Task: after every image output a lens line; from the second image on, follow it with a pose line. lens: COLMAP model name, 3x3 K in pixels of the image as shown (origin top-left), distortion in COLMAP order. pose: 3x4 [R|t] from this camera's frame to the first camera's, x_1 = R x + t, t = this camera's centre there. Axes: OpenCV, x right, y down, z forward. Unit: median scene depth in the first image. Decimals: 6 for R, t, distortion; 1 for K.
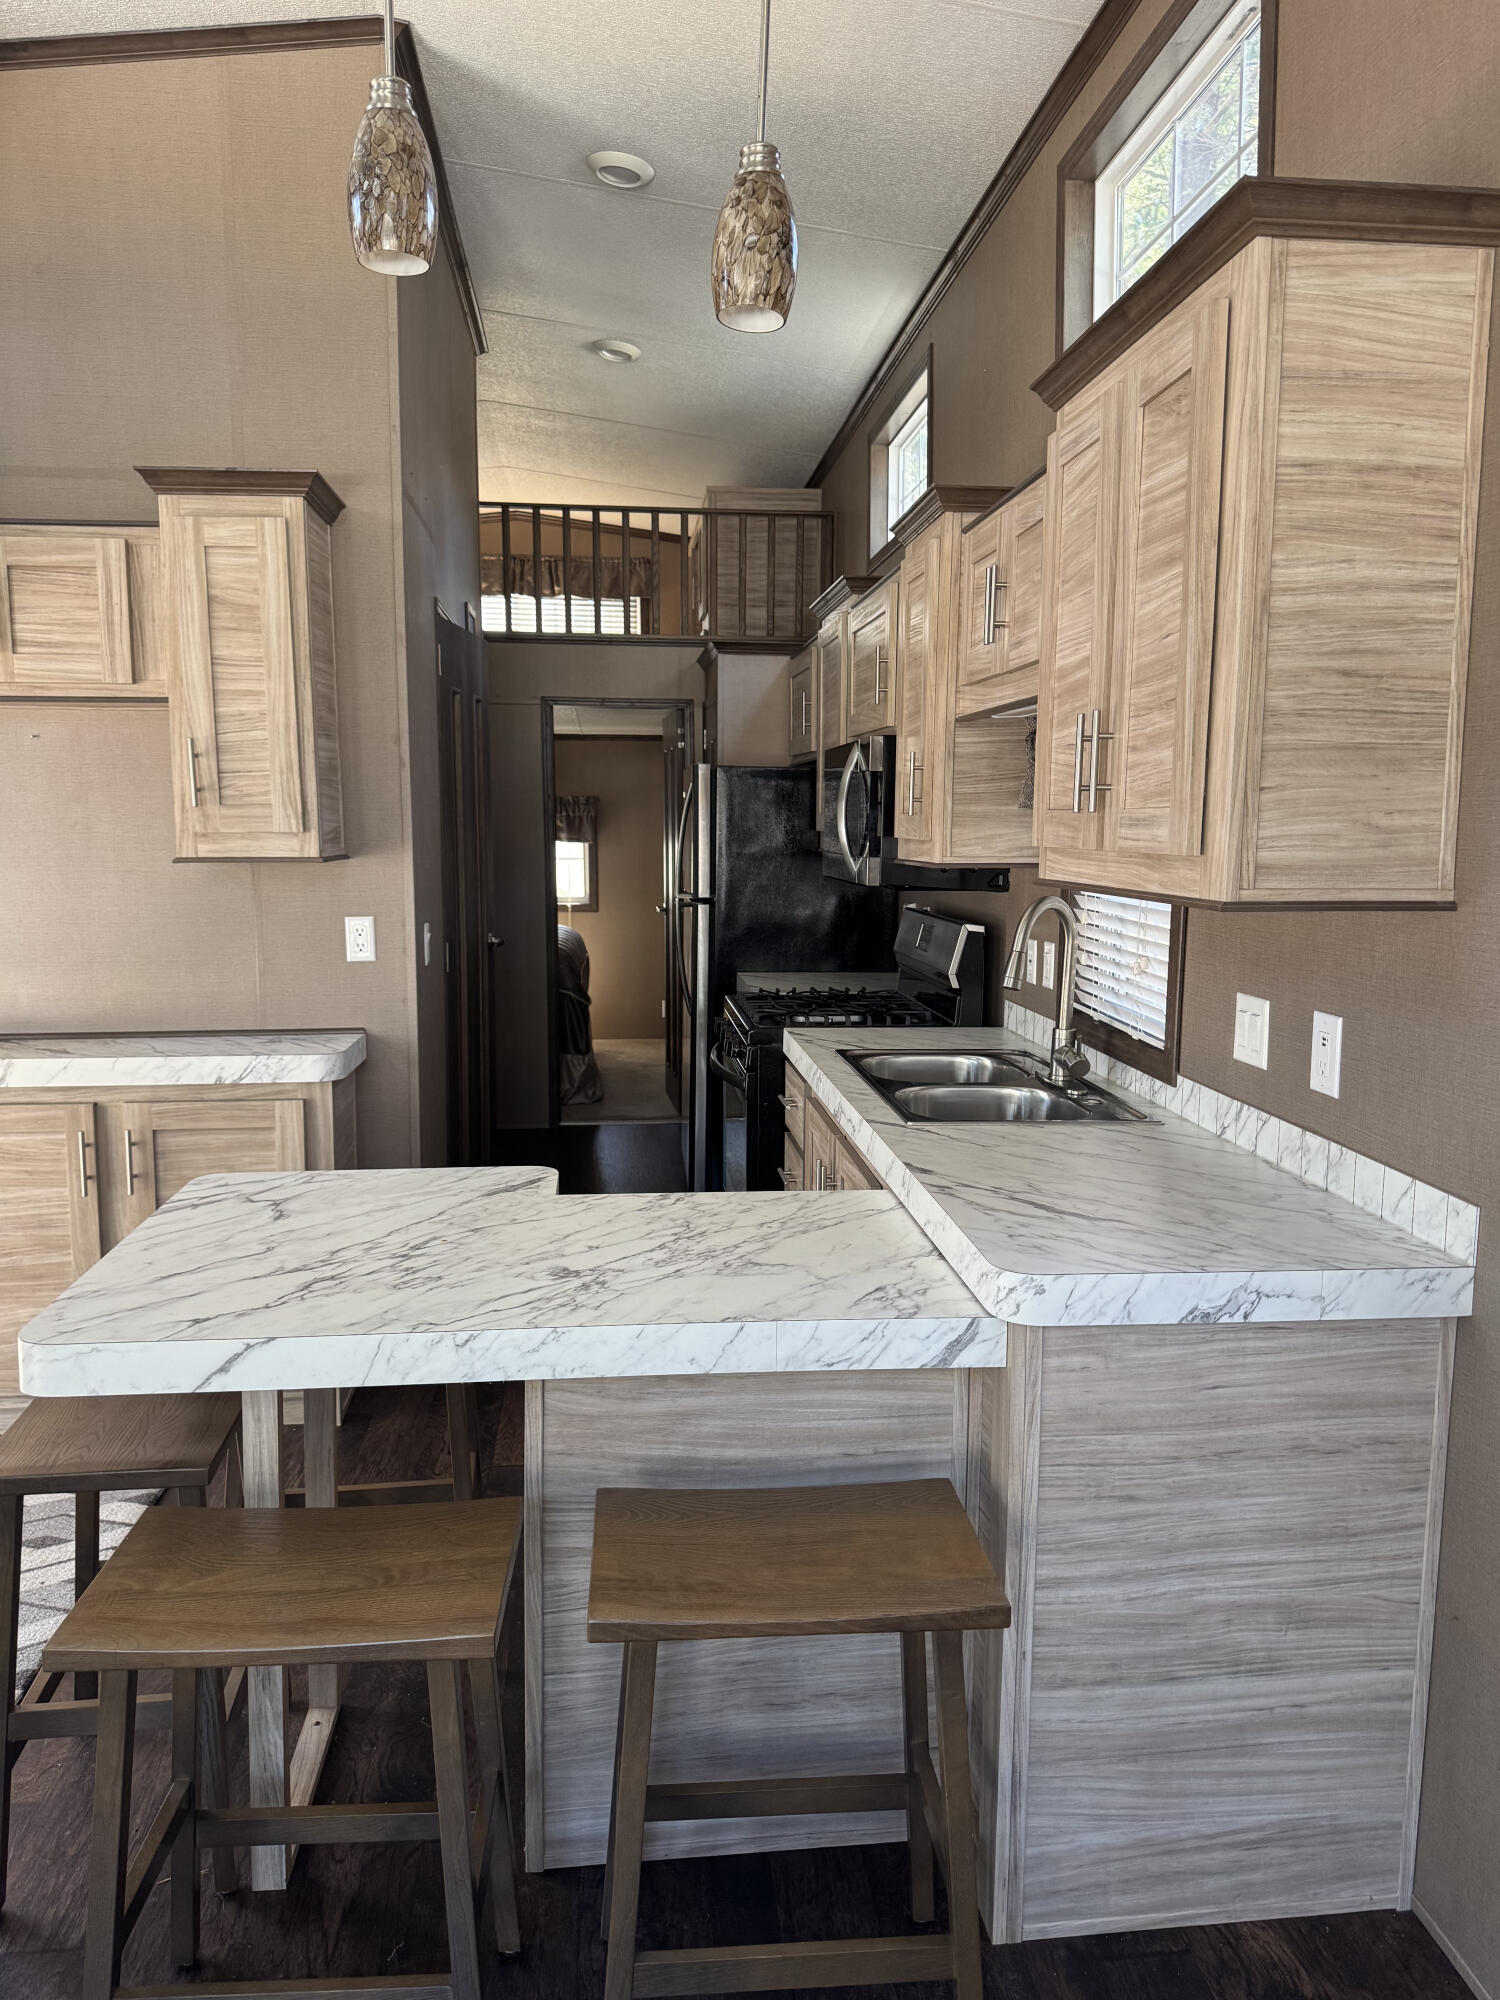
lens RADIAL K [[1406.1, 0, 763.5], [0, 1406.1, 993.0], [0, 0, 1]] dist [0.044842, -0.058045]
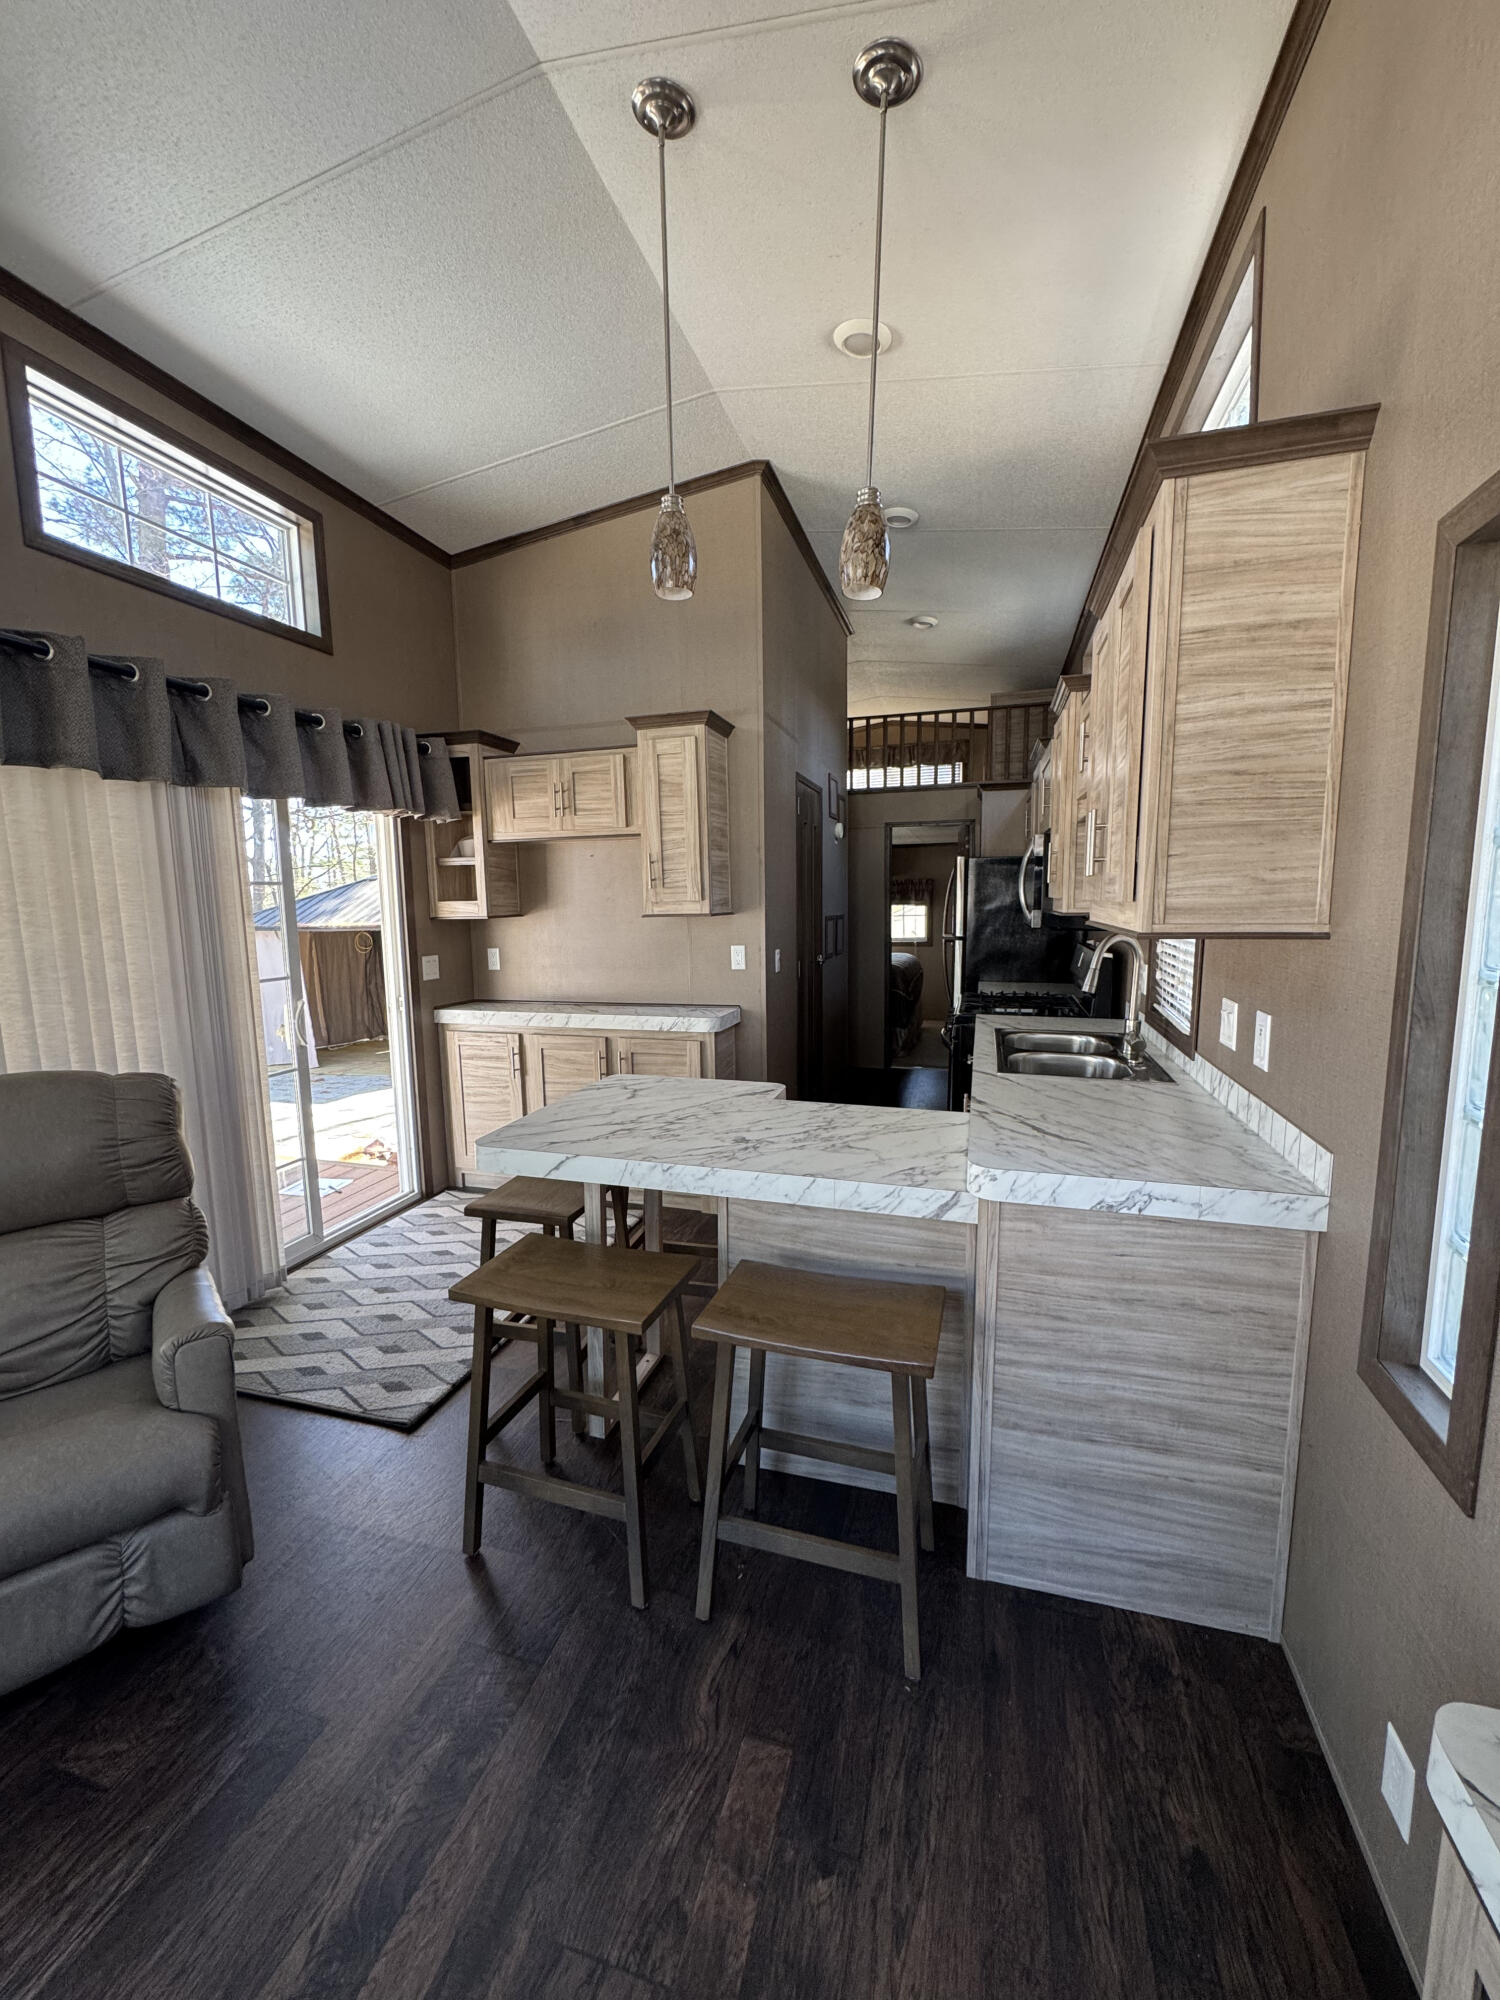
lens RADIAL K [[793.0, 0, 754.2], [0, 793.0, 1000.5], [0, 0, 1]] dist [-0.004834, 0.000700]
pose [[0.923772, 0.031426, -0.381652, 0.252879], [-0.028230, 0.999504, 0.013970, 0.006391], [0.381901, -0.002131, 0.924201, 0.068599]]
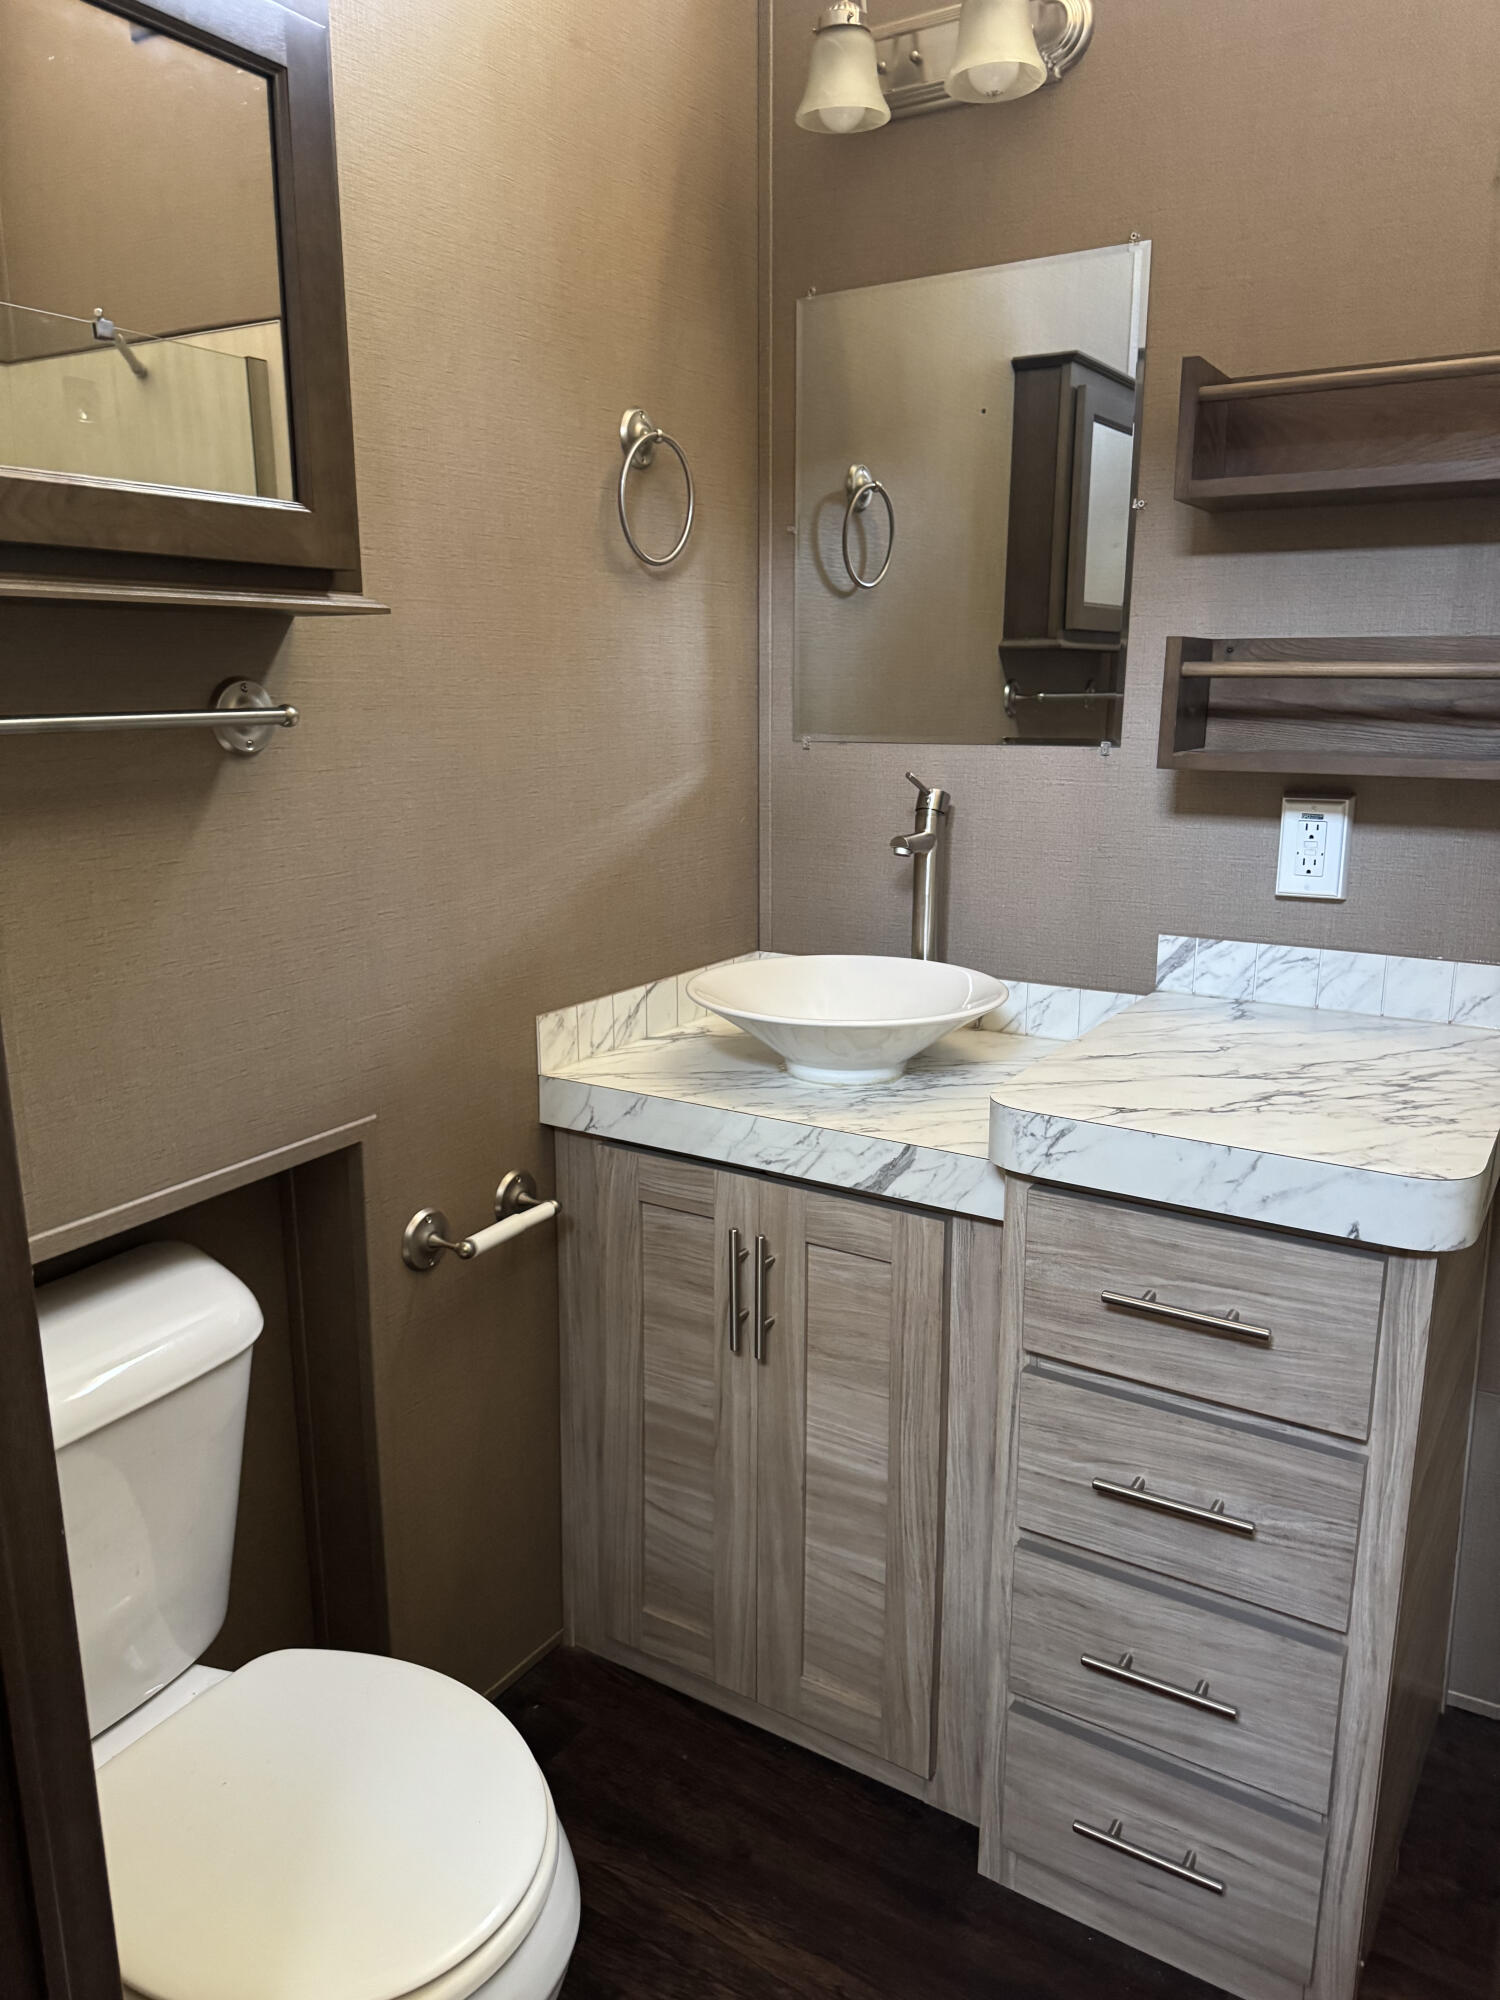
lens RADIAL K [[1406.1, 0, 758.0], [0, 1406.1, 997.7], [0, 0, 1]] dist [0.044842, -0.058045]
pose [[0.777714, 0.129431, -0.615150, -0.071290], [-0.067881, 0.990143, 0.122511, 0.076603], [0.624943, -0.053522, 0.778834, 0.230520]]
